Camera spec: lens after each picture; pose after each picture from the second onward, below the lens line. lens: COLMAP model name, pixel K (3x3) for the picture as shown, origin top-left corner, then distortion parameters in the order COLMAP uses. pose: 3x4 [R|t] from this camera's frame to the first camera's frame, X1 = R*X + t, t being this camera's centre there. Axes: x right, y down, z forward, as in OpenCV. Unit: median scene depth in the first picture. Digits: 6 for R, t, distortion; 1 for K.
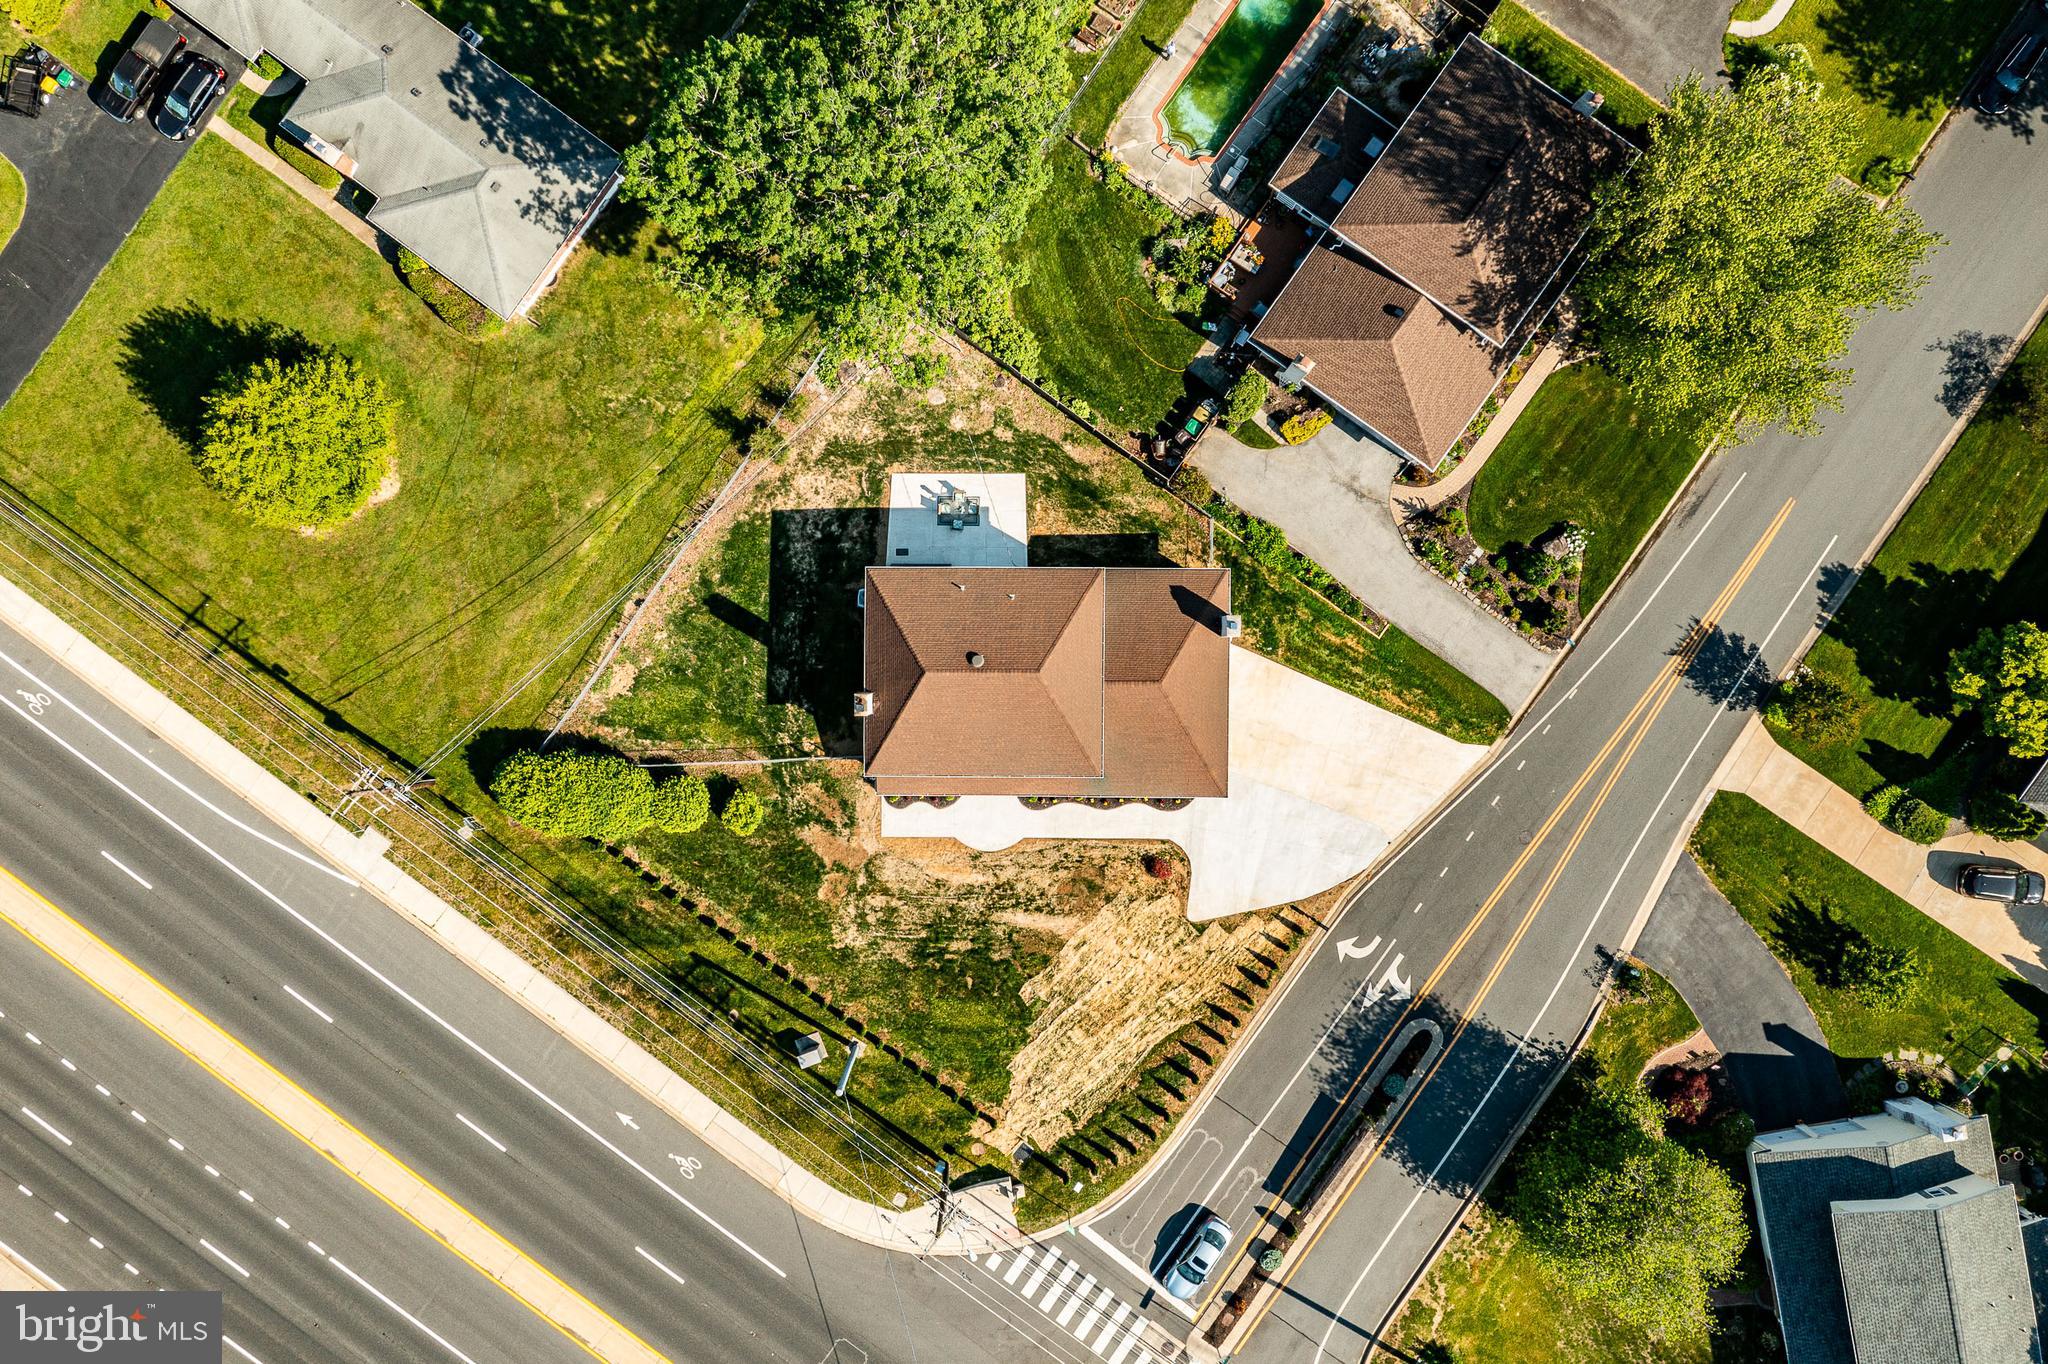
lens RADIAL K [[1699.8, 0, 977.6], [0, 1699.8, 651.0], [0, 0, 1]] dist [-0.012774, -0.003425]
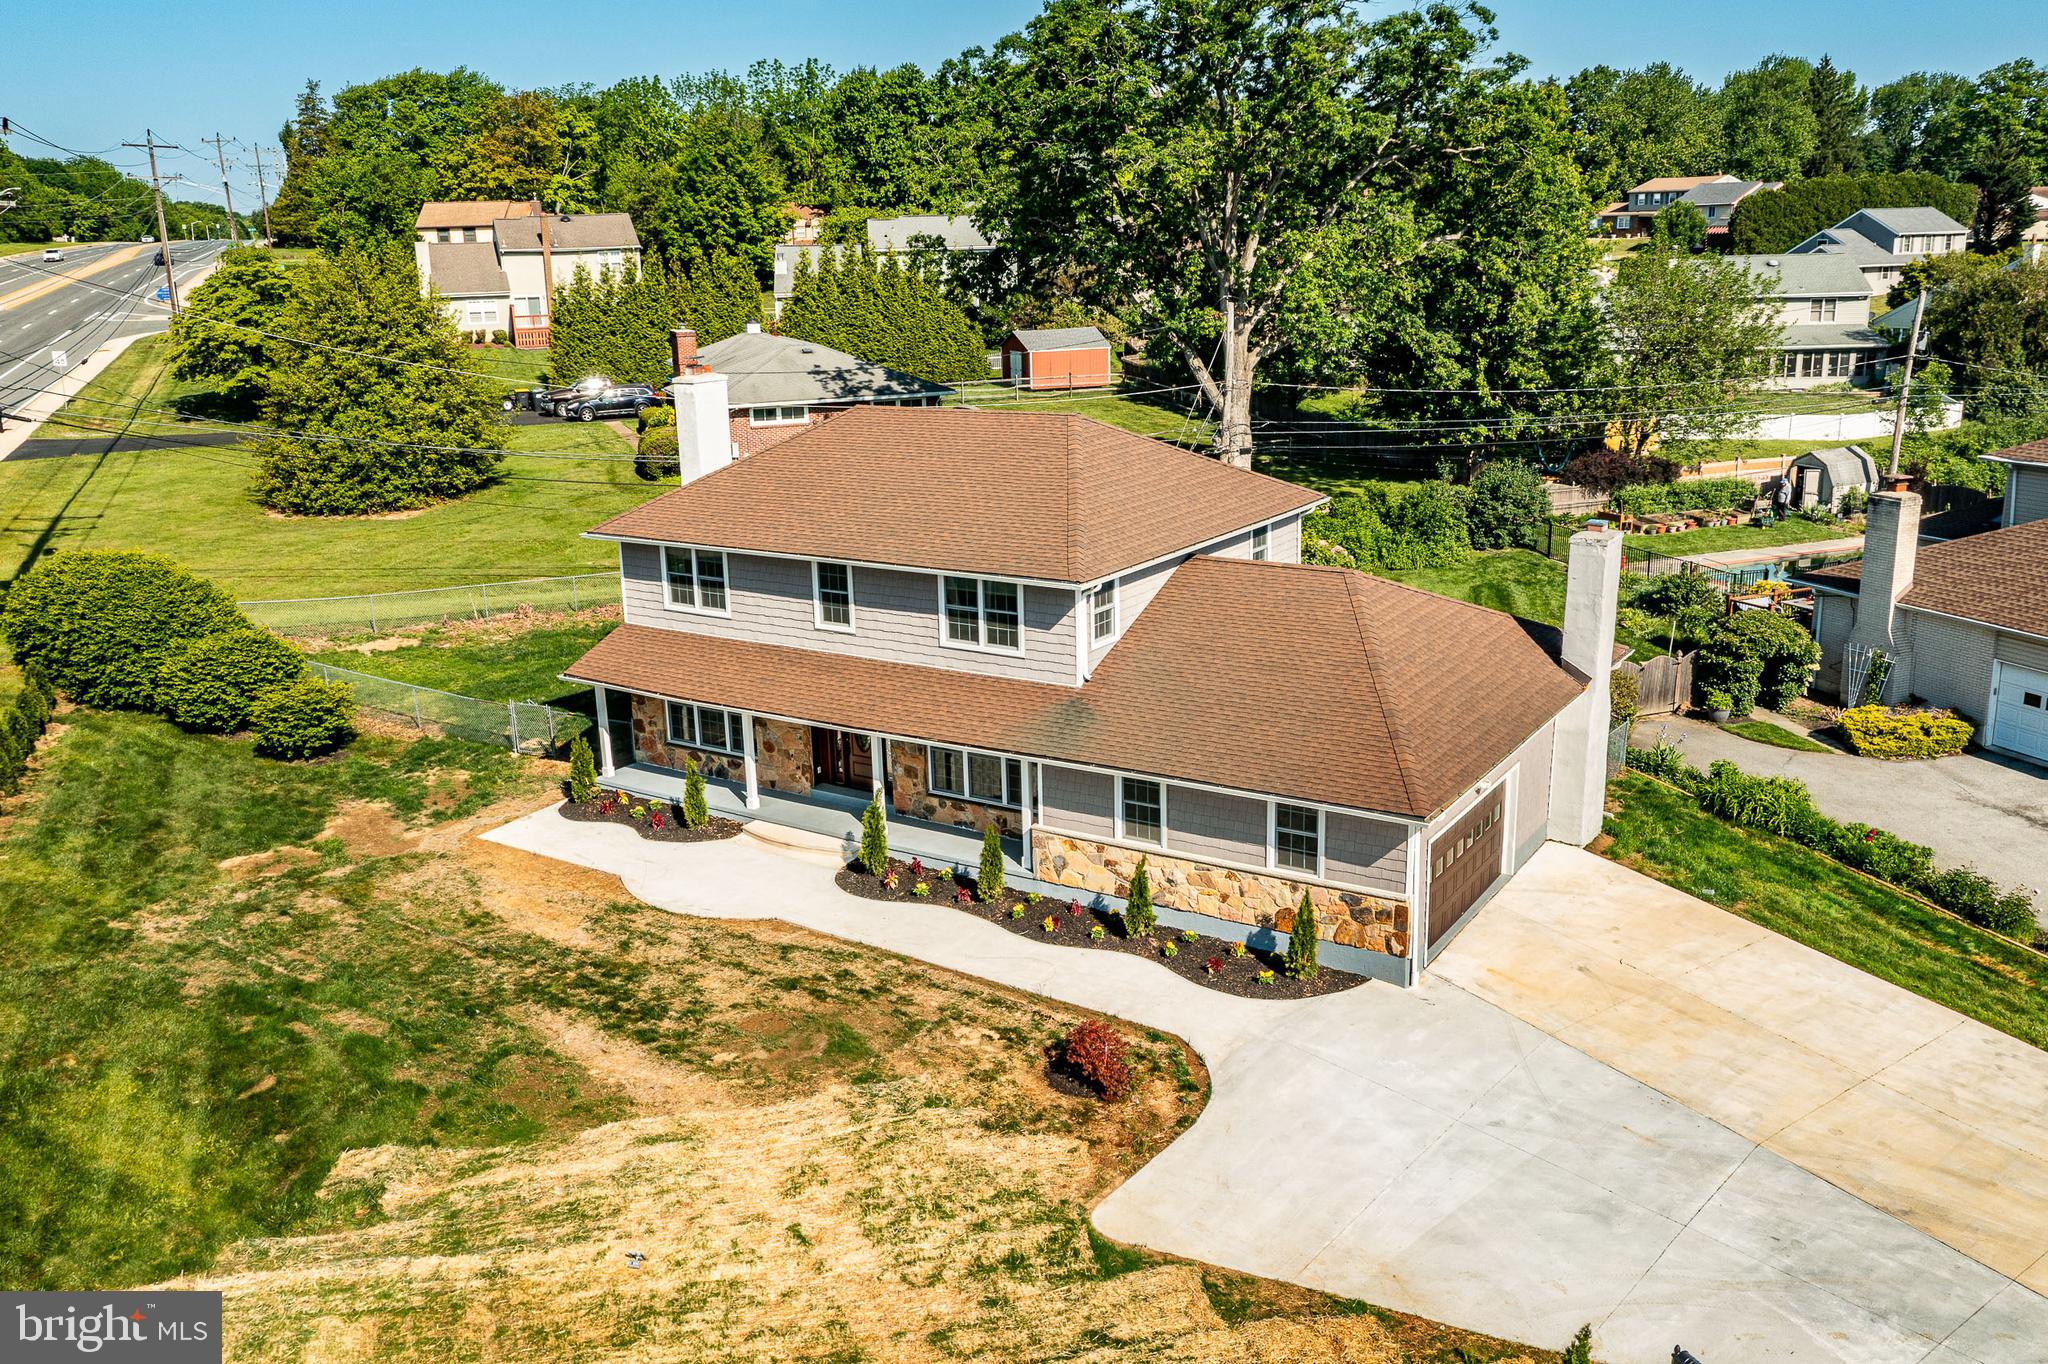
lens RADIAL K [[1670.3, 0, 1021.3], [0, 1670.3, 682.7], [0, 0, 1]] dist [-0.011335, 0.005013]
pose [[0.841935, 0.150831, -0.518069, 0.221445], [-0.539579, 0.233666, -0.808860, 0.327220], [-0.000946, 0.960547, 0.278117, 0.868019]]
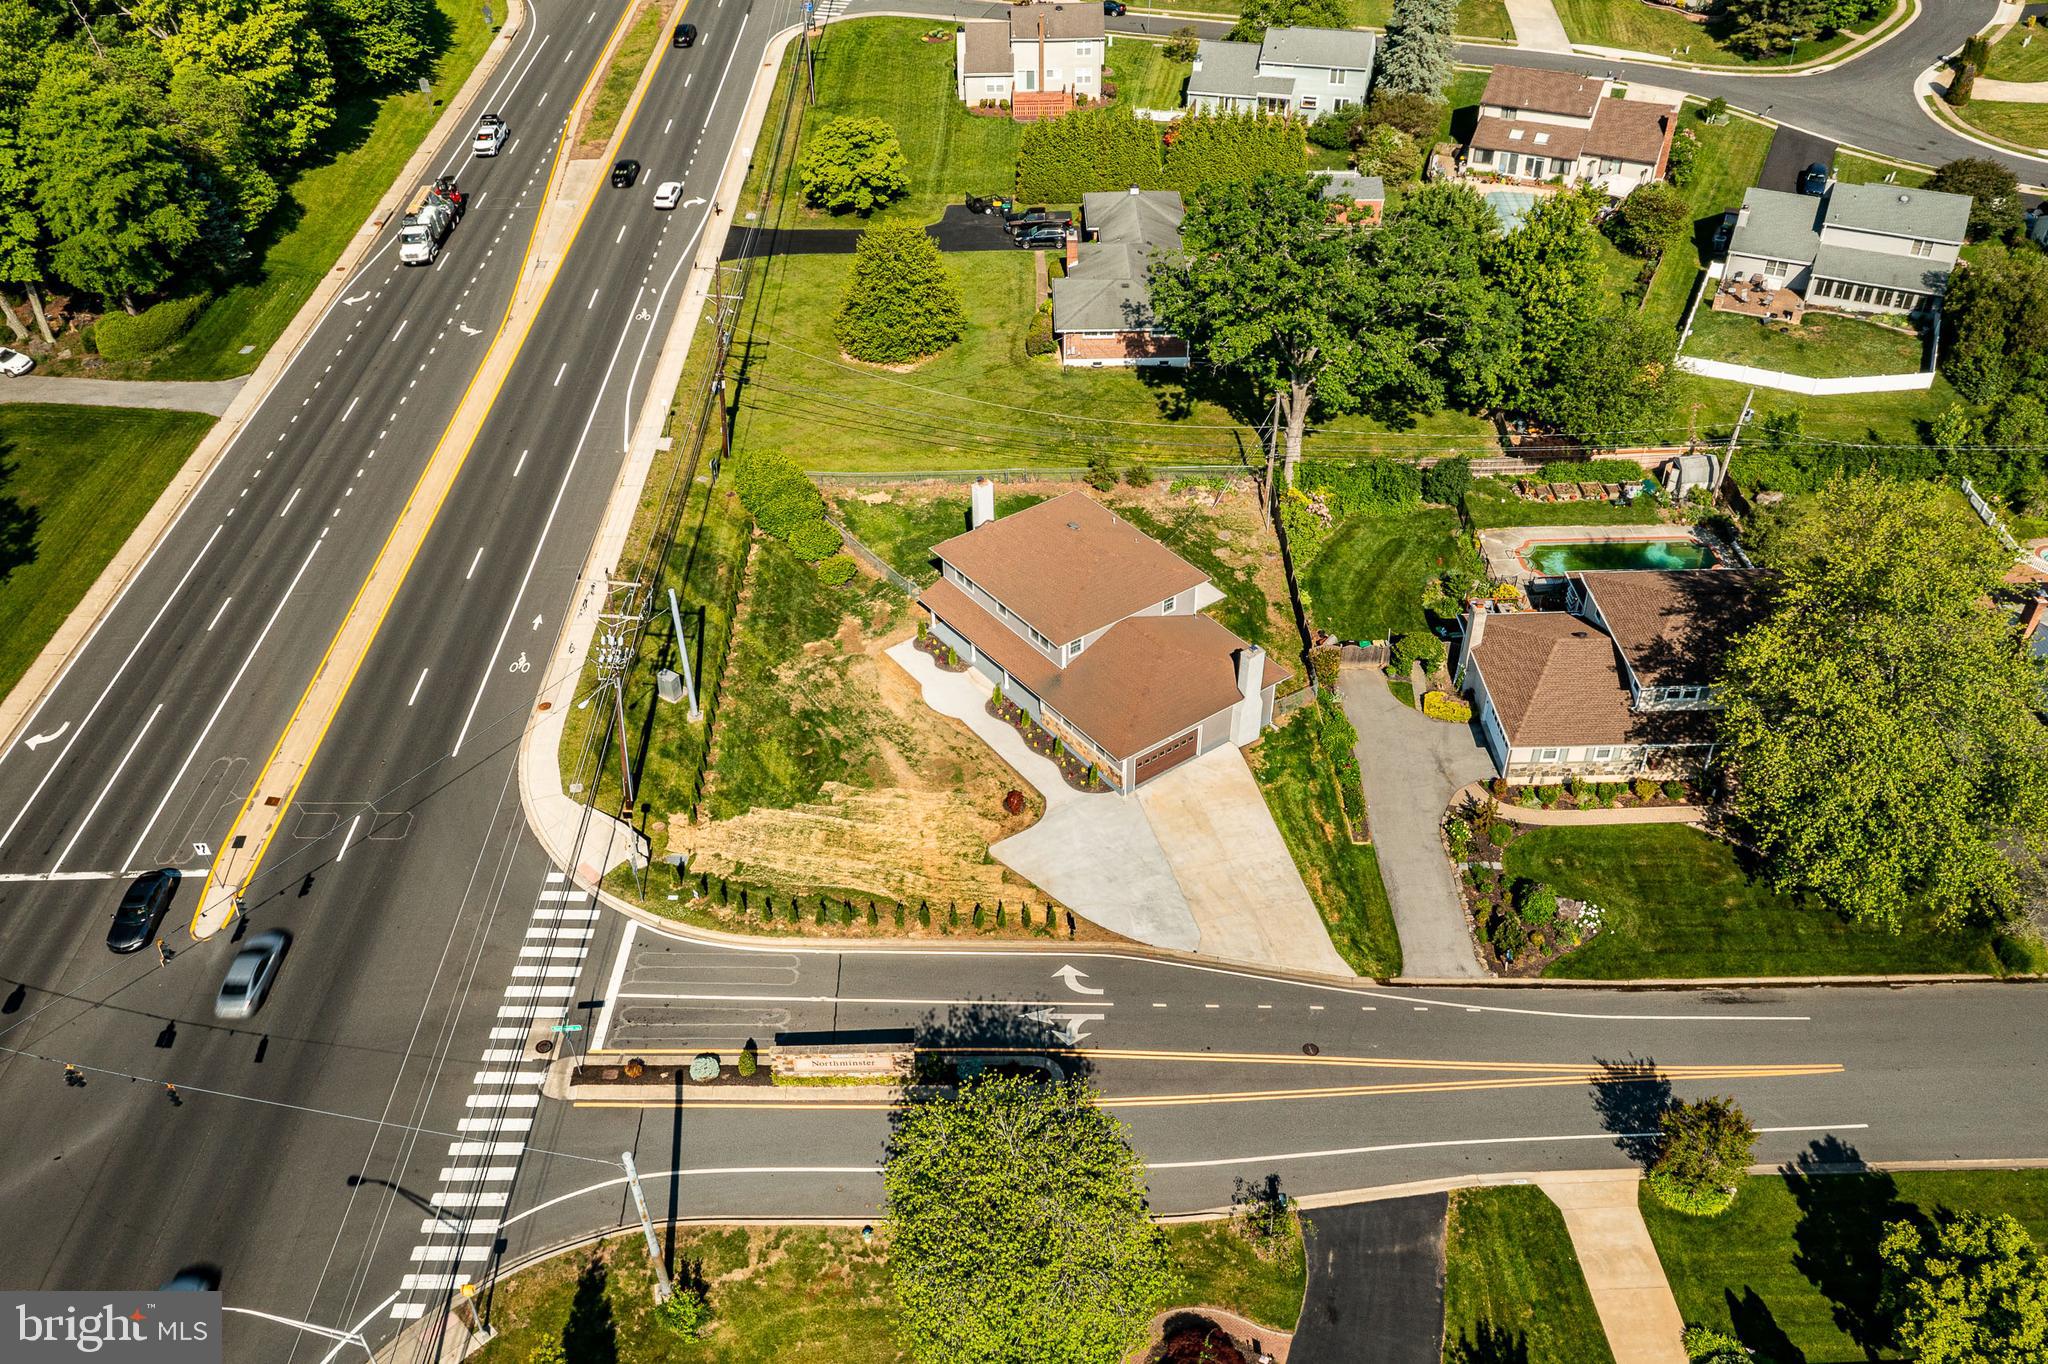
lens RADIAL K [[1603.9, 0, 1024.0], [0, 1603.9, 682.0], [0, 0, 1]] dist [-0.010326, 0.000232]
pose [[0.597394, 0.507418, -0.621006, 0.631979], [-0.801938, 0.374174, -0.465713, 0.515290], [-0.003947, 0.776223, 0.630447, 0.378508]]
